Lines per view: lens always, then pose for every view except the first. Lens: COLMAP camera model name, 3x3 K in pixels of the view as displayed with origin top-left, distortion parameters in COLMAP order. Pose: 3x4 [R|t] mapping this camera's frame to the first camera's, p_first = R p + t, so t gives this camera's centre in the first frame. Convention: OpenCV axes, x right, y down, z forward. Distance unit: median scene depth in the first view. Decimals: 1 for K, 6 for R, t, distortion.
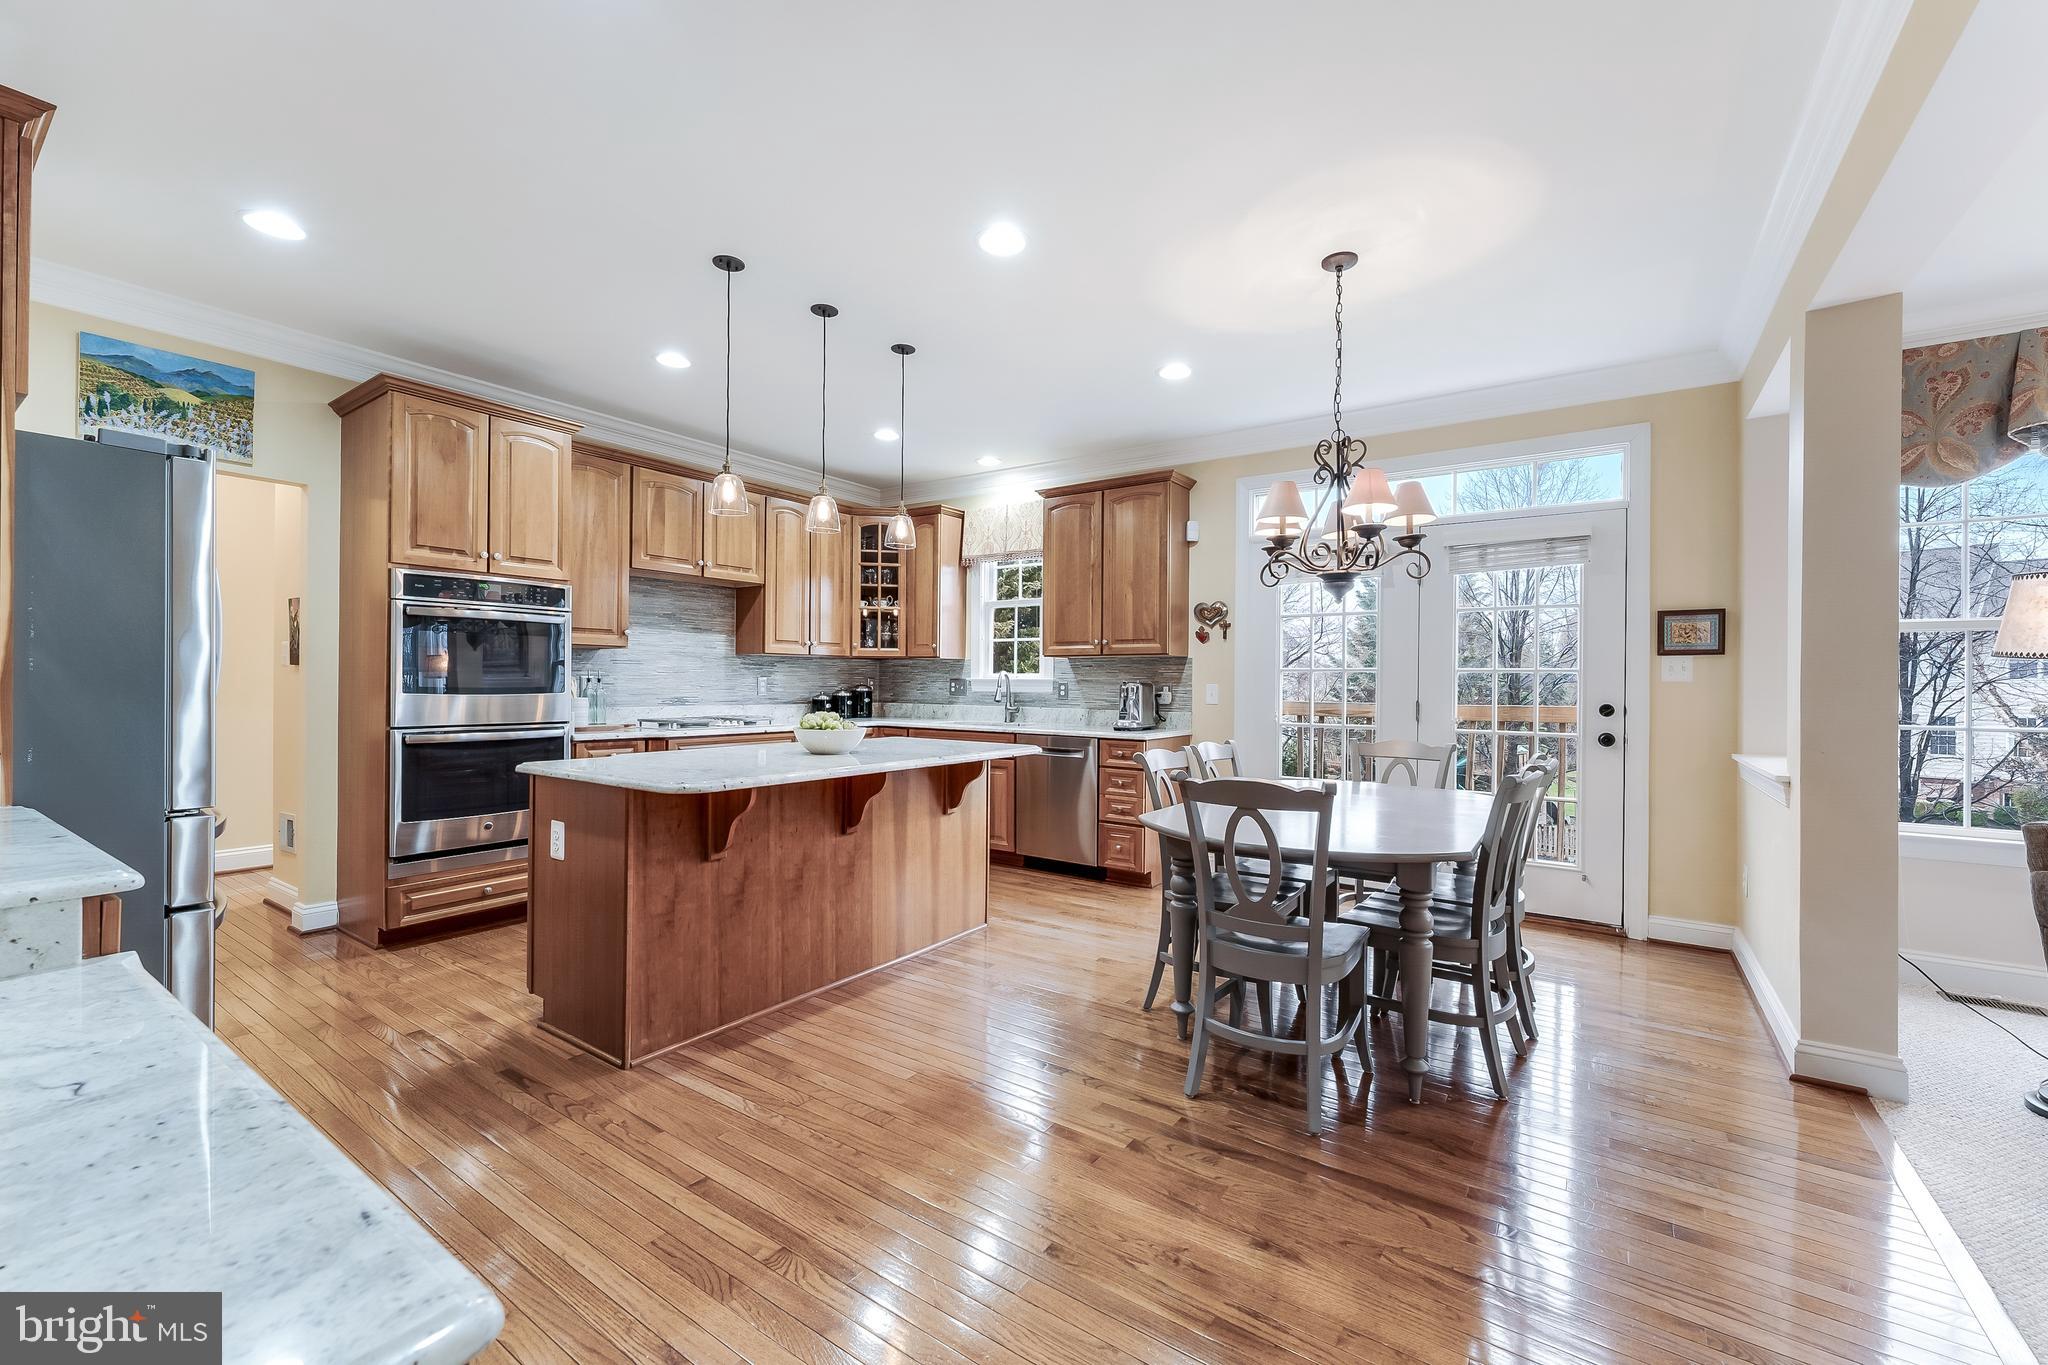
lens RADIAL K [[828.6, 0, 1034.7], [0, 828.6, 677.5], [0, 0, 1]] dist [0.001567, -0.000692]
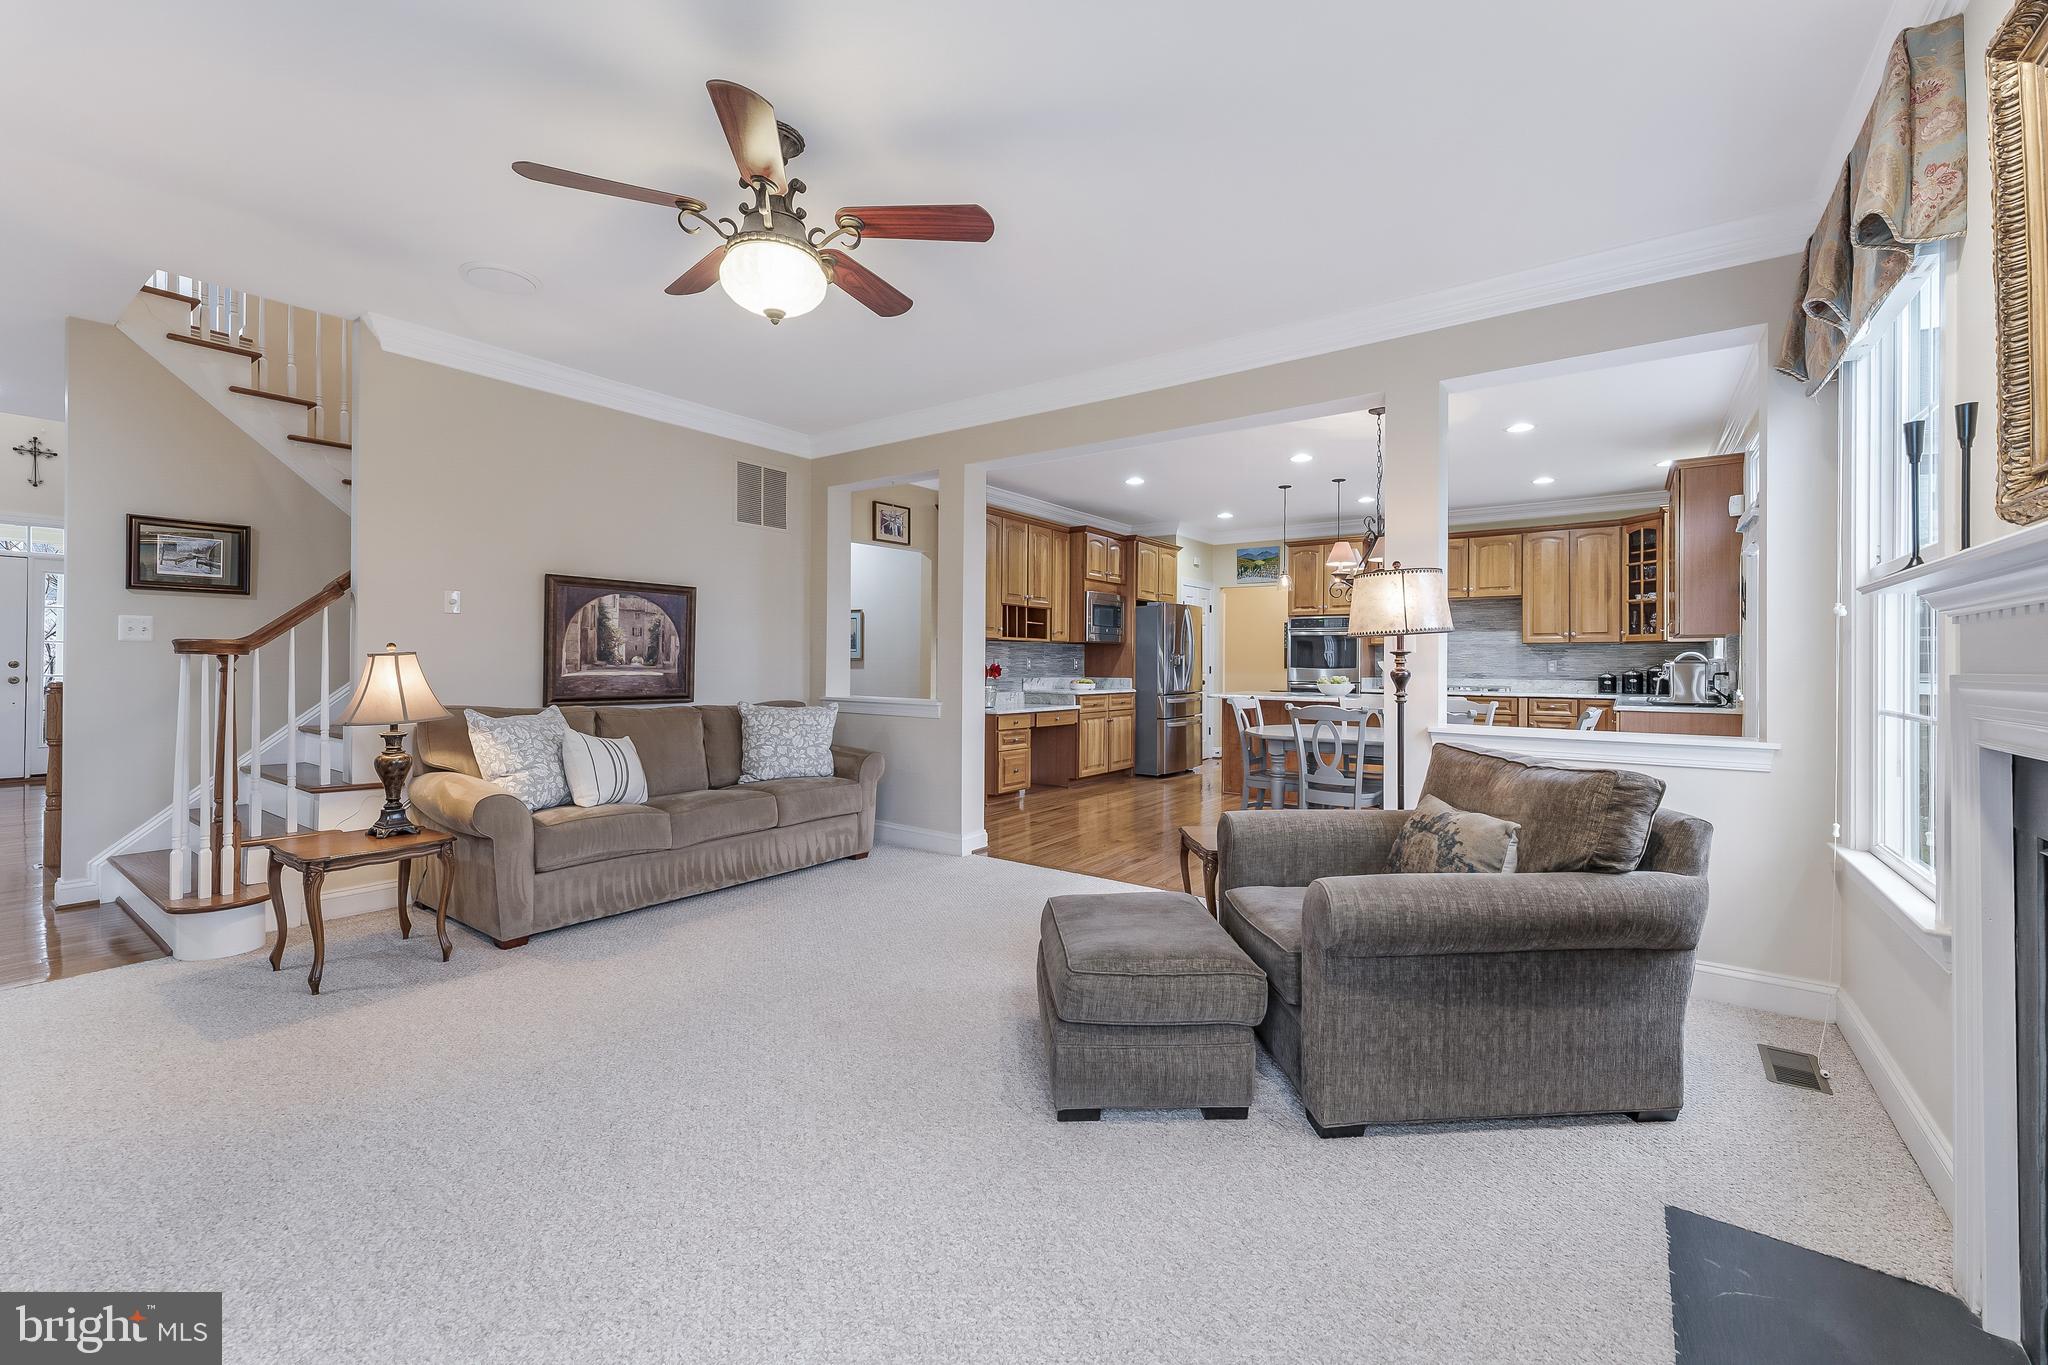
lens RADIAL K [[828.6, 0, 1029.5], [0, 828.6, 665.2], [0, 0, 1]] dist [0.001567, -0.000692]
pose [[-0.018951, -0.005231, -0.999807, 1.183451], [0.001283, 0.999985, -0.005256, 0.016116], [0.999820, -0.001382, -0.018944, 0.179523]]
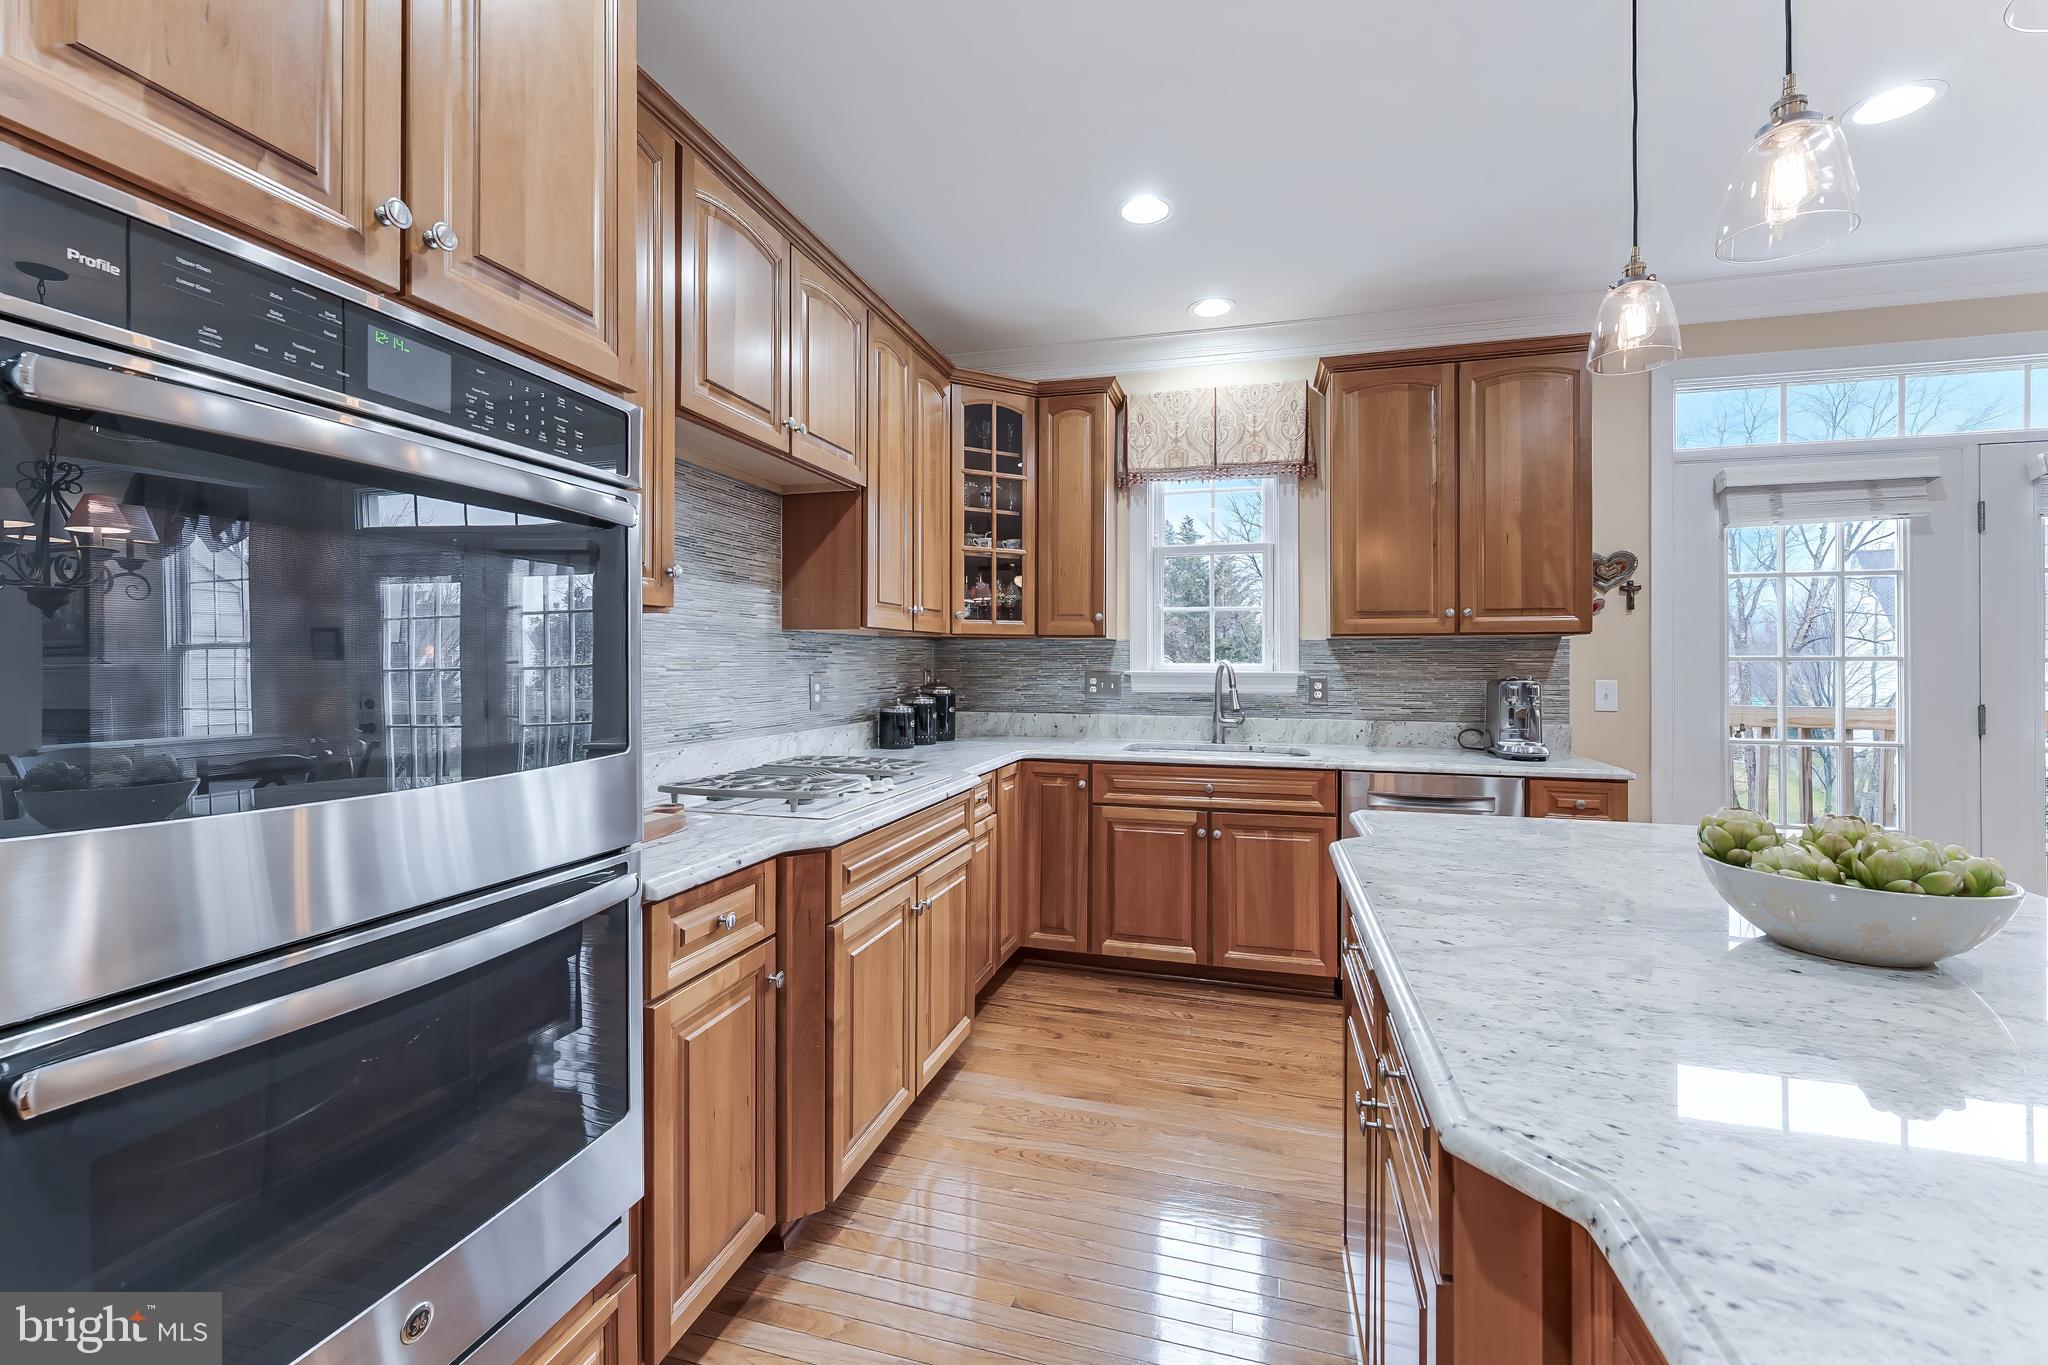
lens RADIAL K [[828.6, 0, 1024.3], [0, 828.6, 662.9], [0, 0, 1]] dist [0.001567, -0.000692]
pose [[0.948900, -0.007416, 0.315489, -0.411949], [0.004936, 0.999950, 0.008660, -0.012635], [-0.315538, -0.006660, 0.948890, 0.524127]]
